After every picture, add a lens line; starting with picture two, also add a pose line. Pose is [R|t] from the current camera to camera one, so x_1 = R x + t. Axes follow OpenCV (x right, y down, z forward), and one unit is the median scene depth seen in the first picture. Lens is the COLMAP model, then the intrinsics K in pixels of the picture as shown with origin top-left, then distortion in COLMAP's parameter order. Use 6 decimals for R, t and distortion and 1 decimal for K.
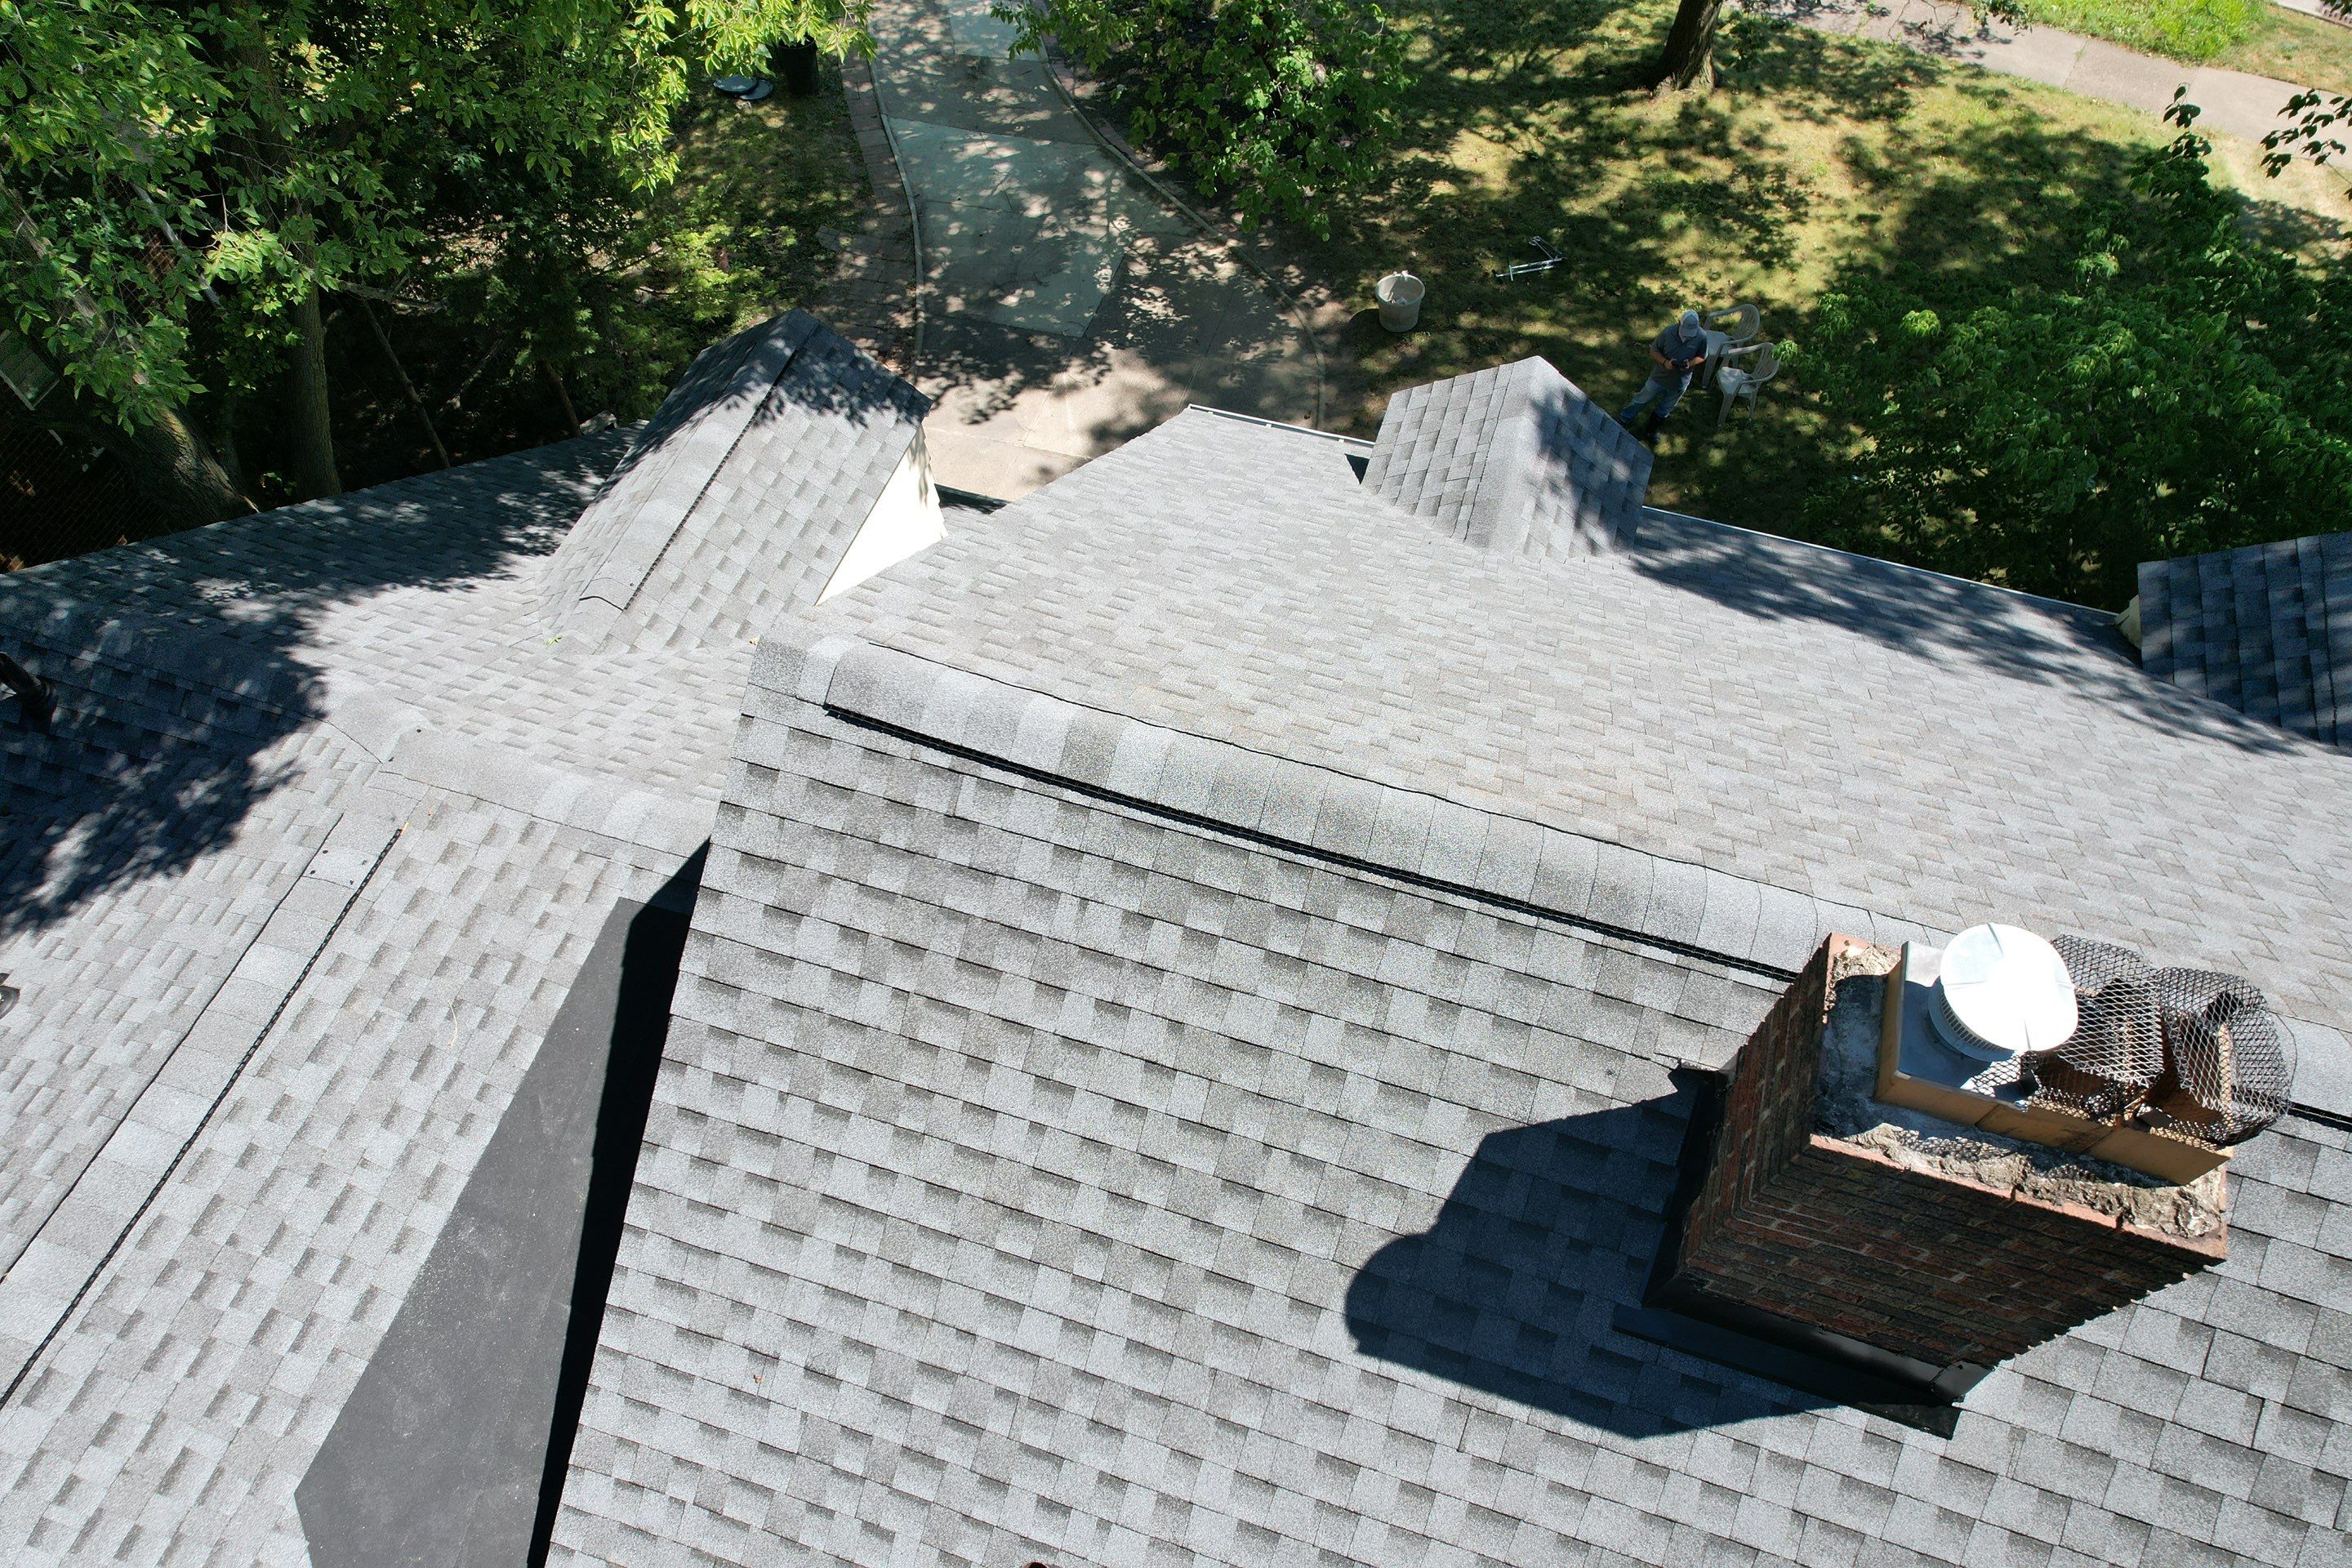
lens RADIAL K [[1505.4, 0, 1175.4], [0, 1505.4, 787.6], [0, 0, 1]] dist [-0.073362, 0.064525]
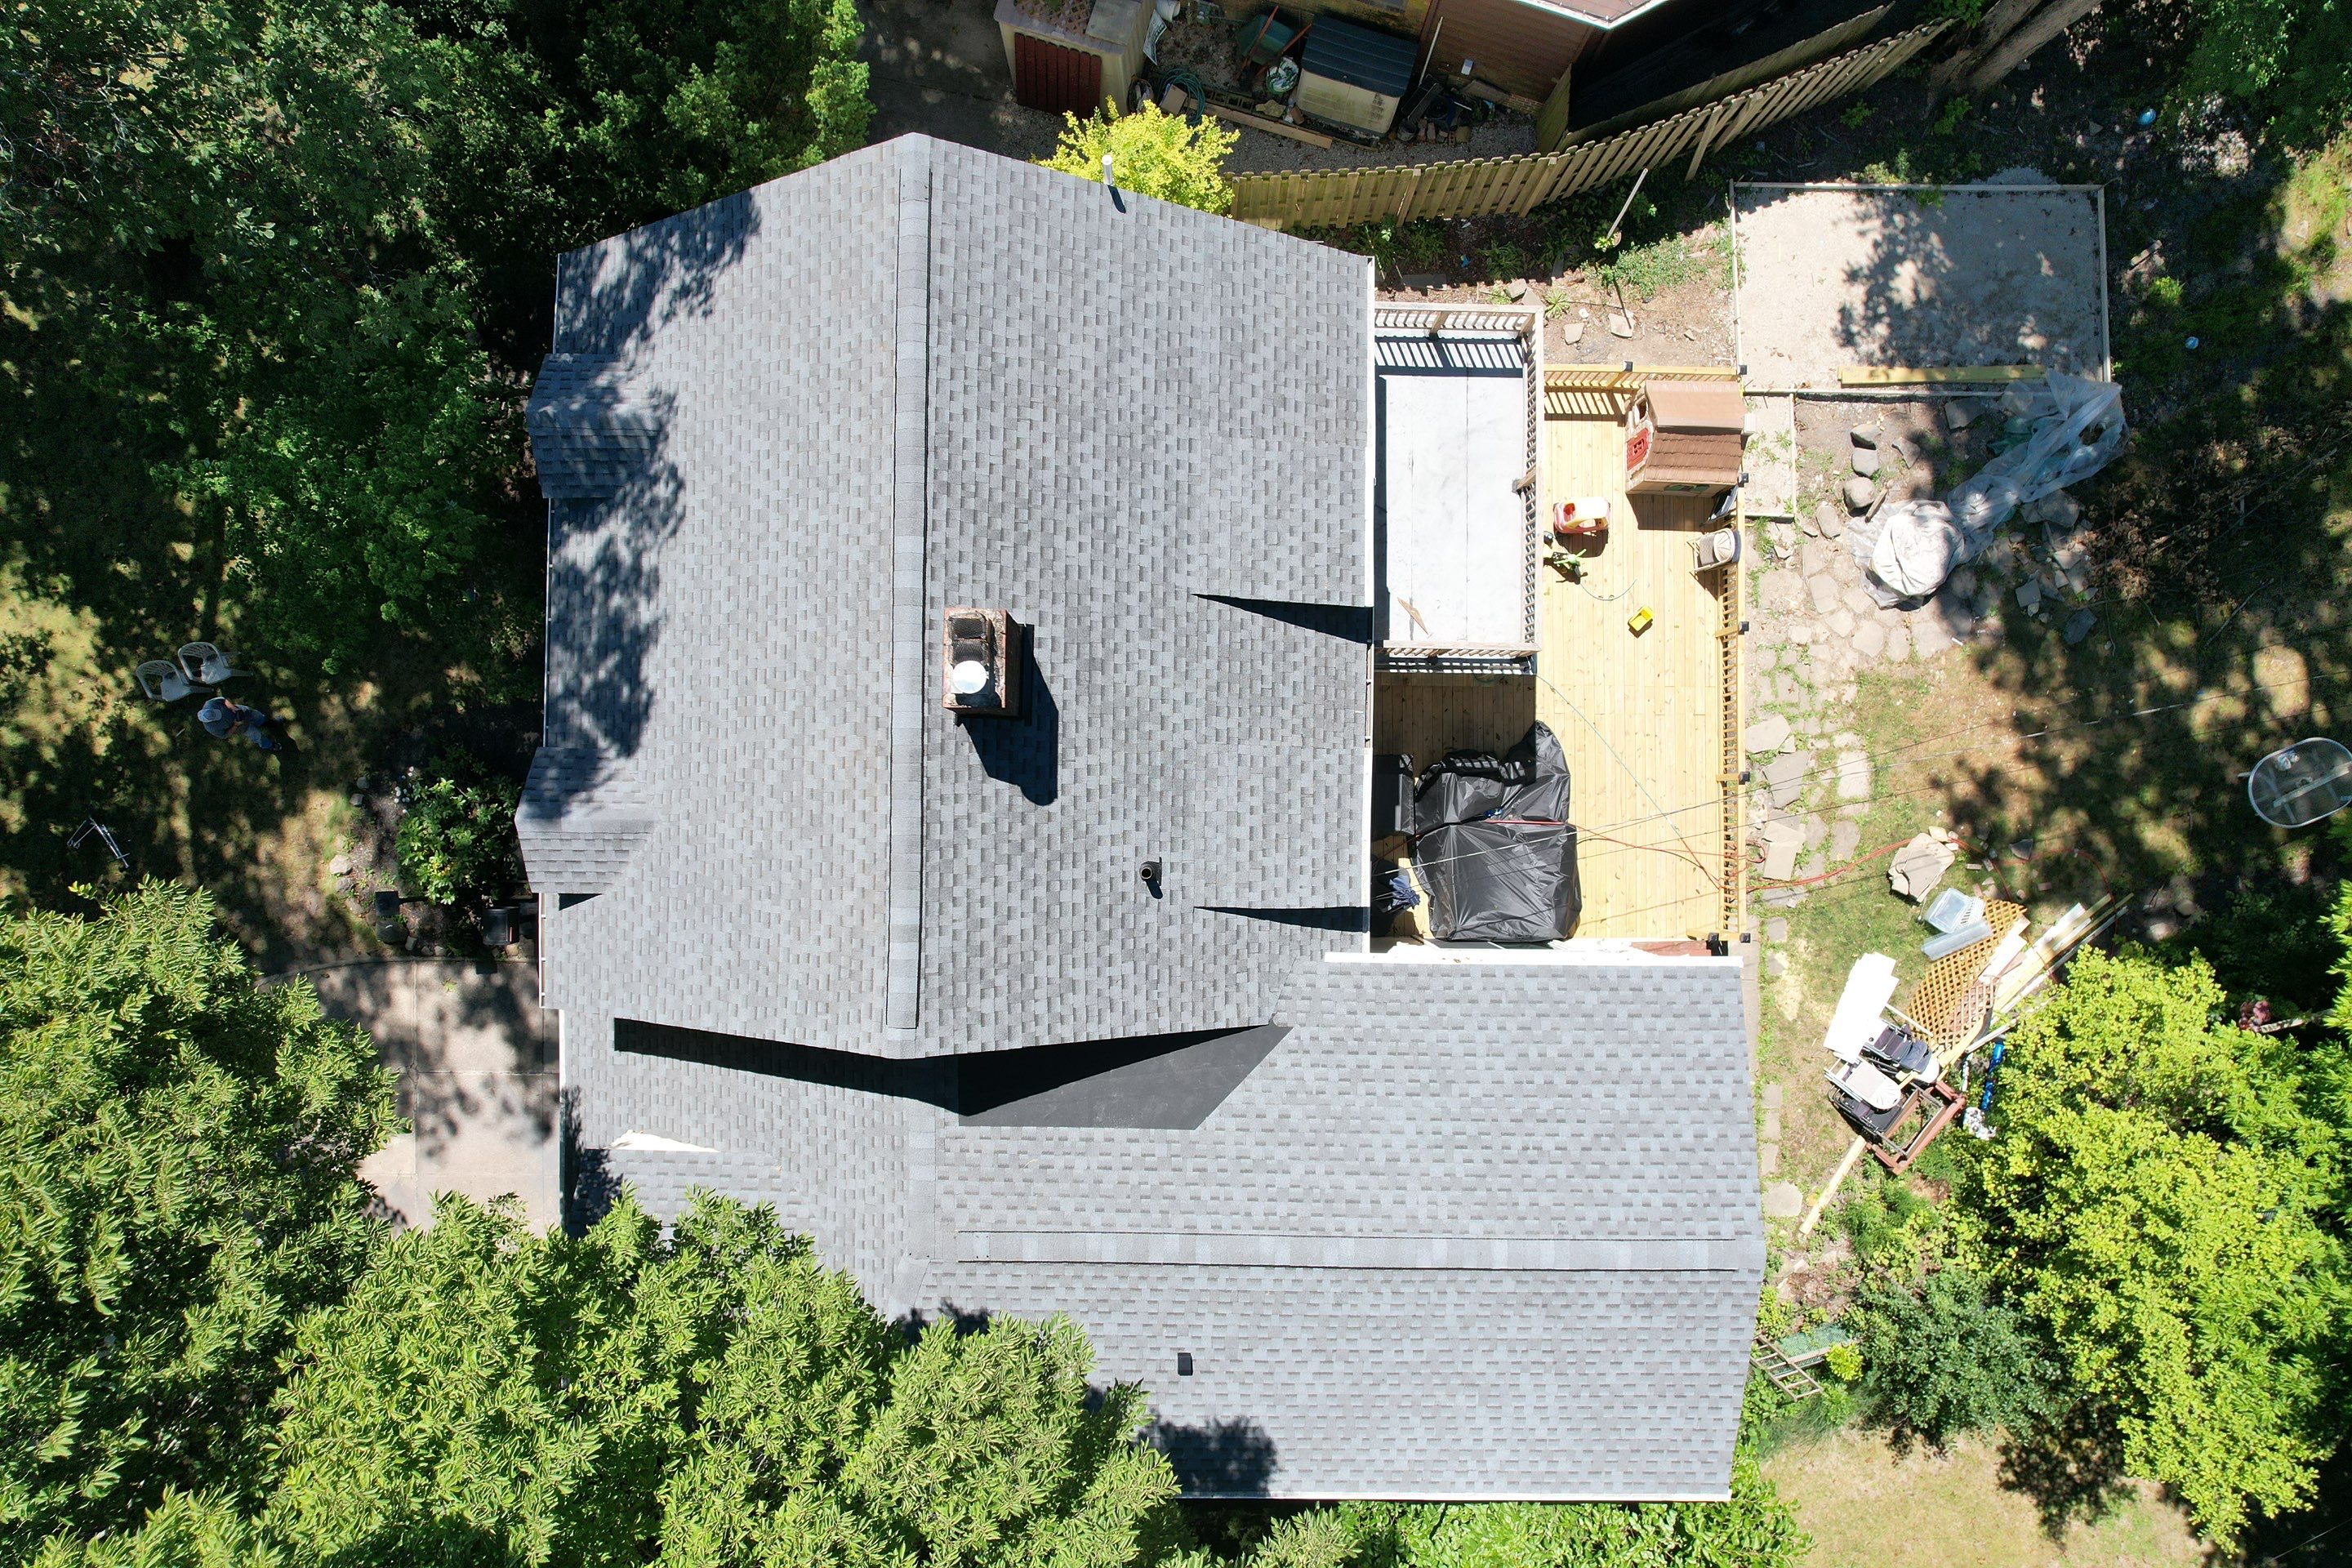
lens RADIAL K [[1494.7, 0, 1174.1], [0, 1494.7, 785.3], [0, 0, 1]] dist [-0.063136, 0.045243]
pose [[-0.294949, -0.955280, 0.021107, 0.005553], [0.802846, -0.235785, 0.547580, -1.102878], [-0.518115, 0.178454, 0.836487, -1.716862]]
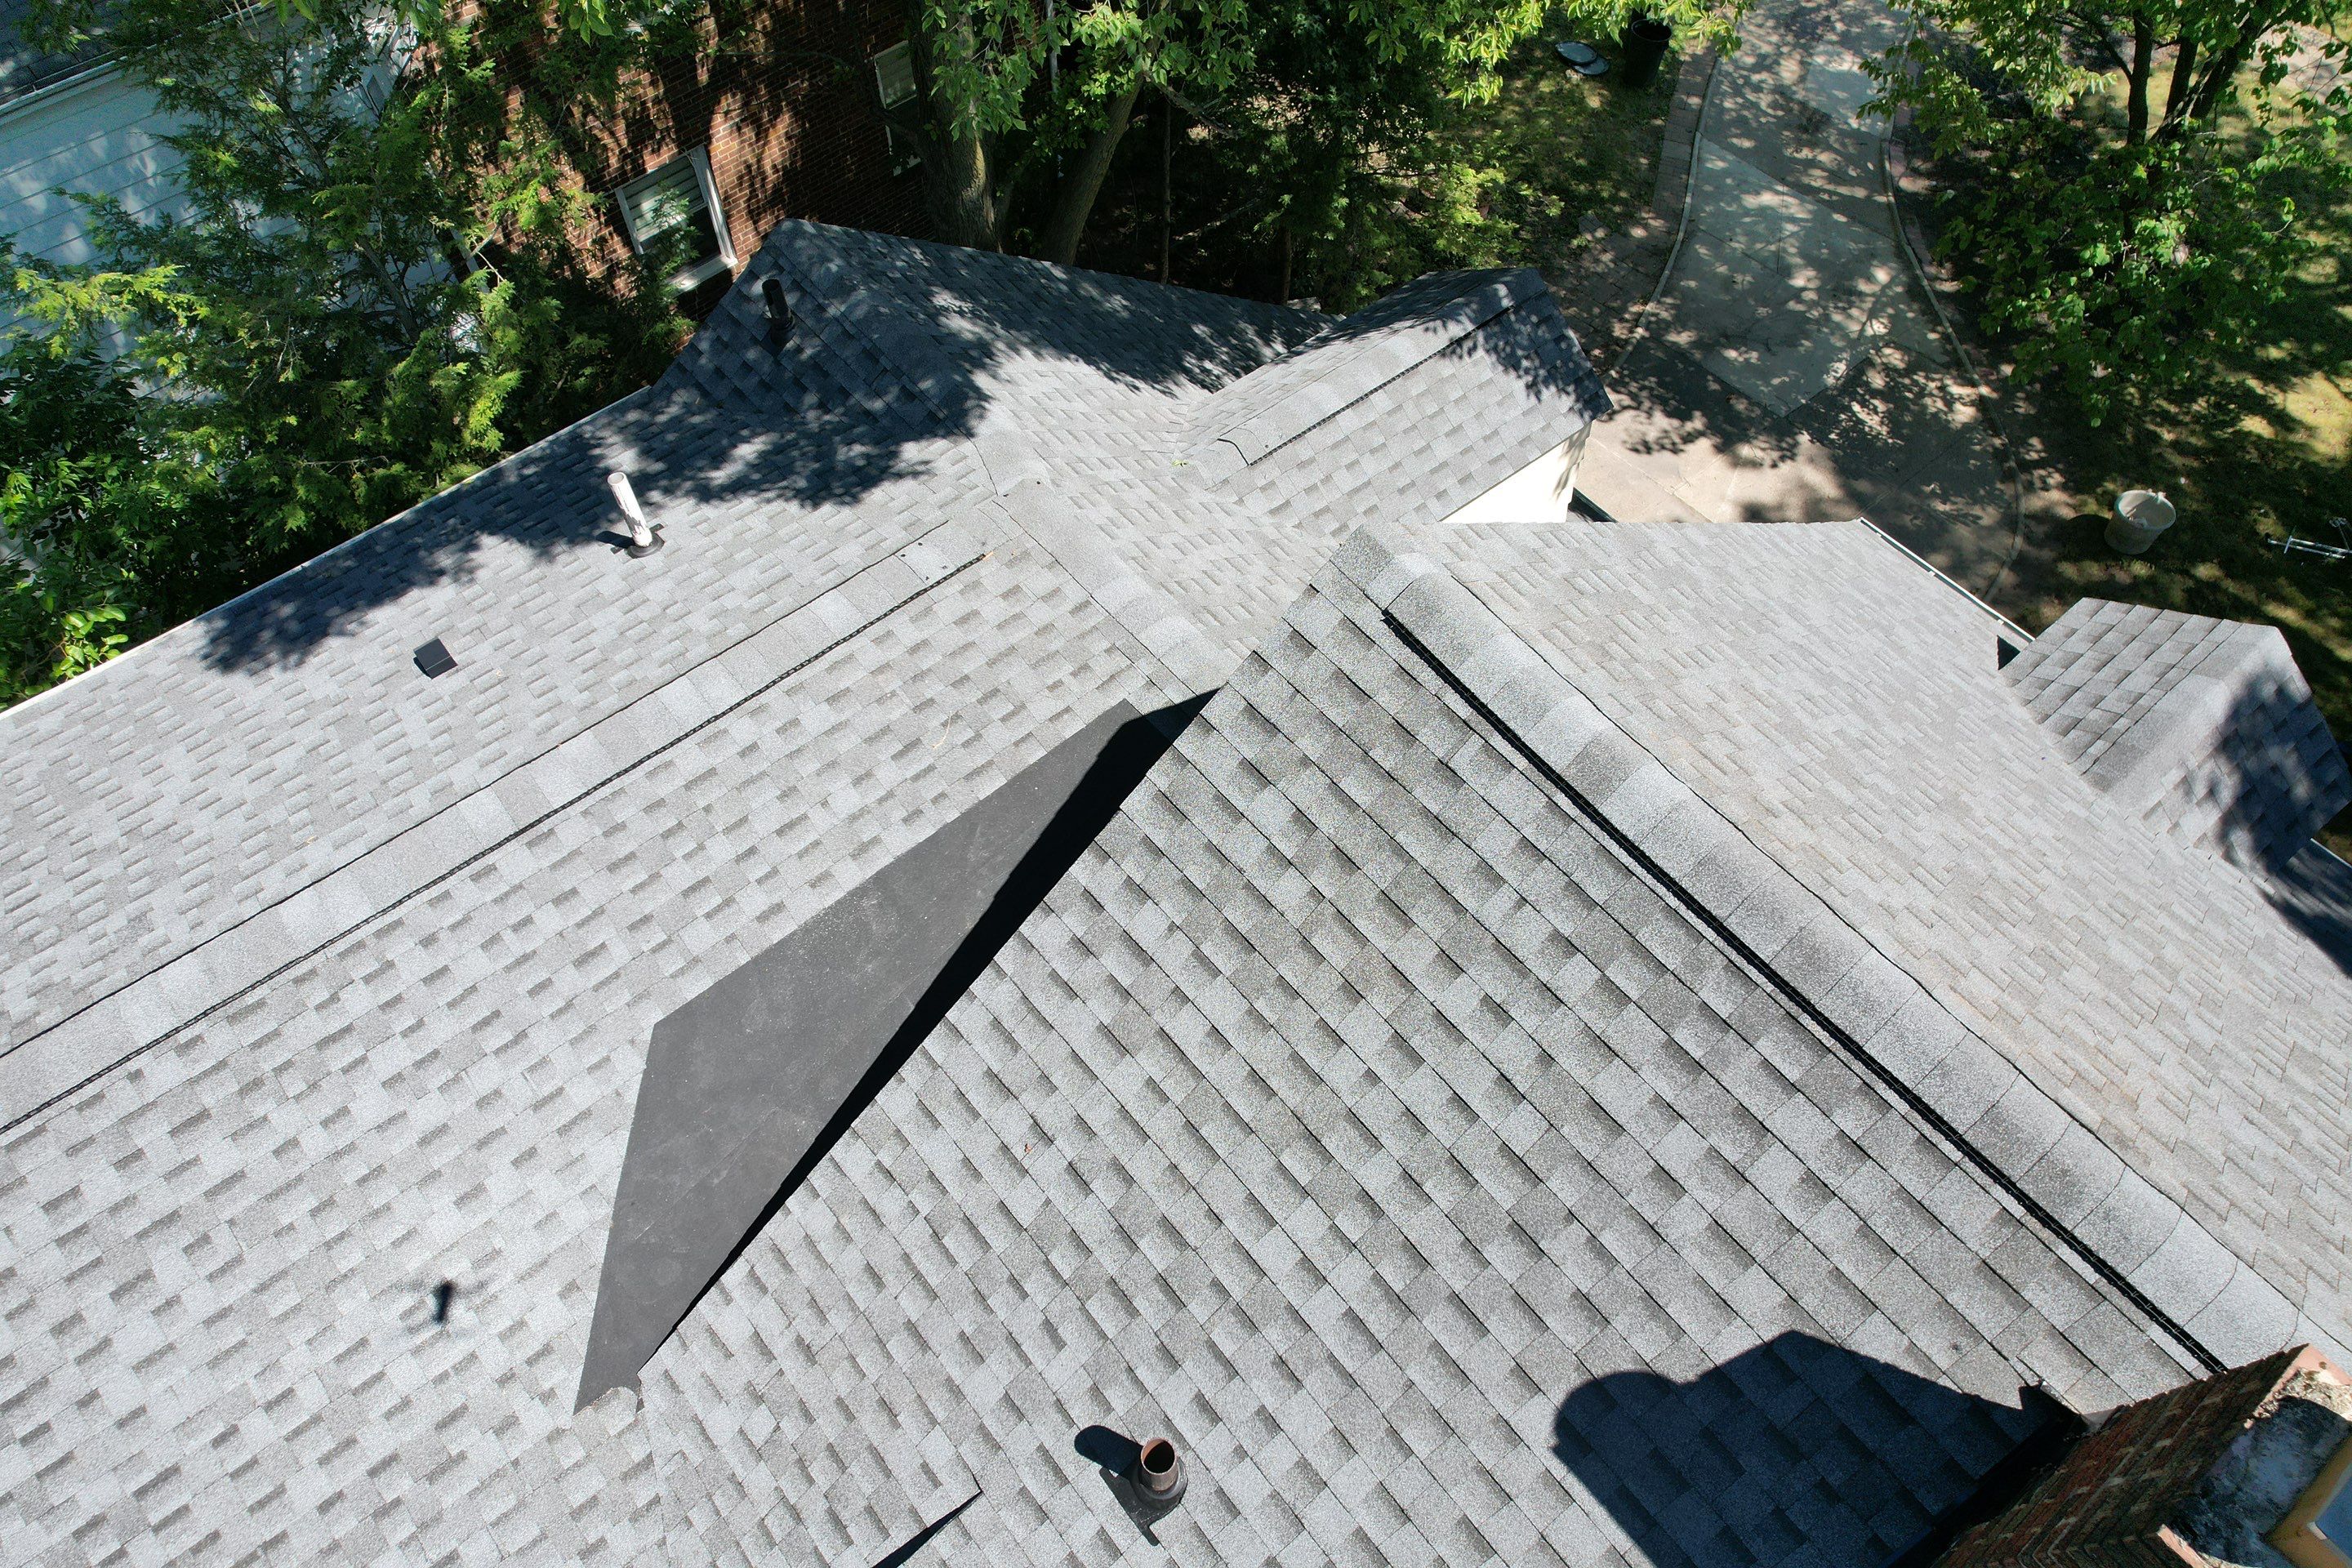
lens RADIAL K [[1503.2, 0, 1176.4], [0, 1503.2, 788.0], [0, 0, 1]] dist [-0.068474, 0.057684]
pose [[0.836561, 0.462938, -0.293009, 0.002347], [-0.460259, 0.883942, 0.082510, 0.032485], [0.297200, 0.065835, 0.952543, -0.006196]]
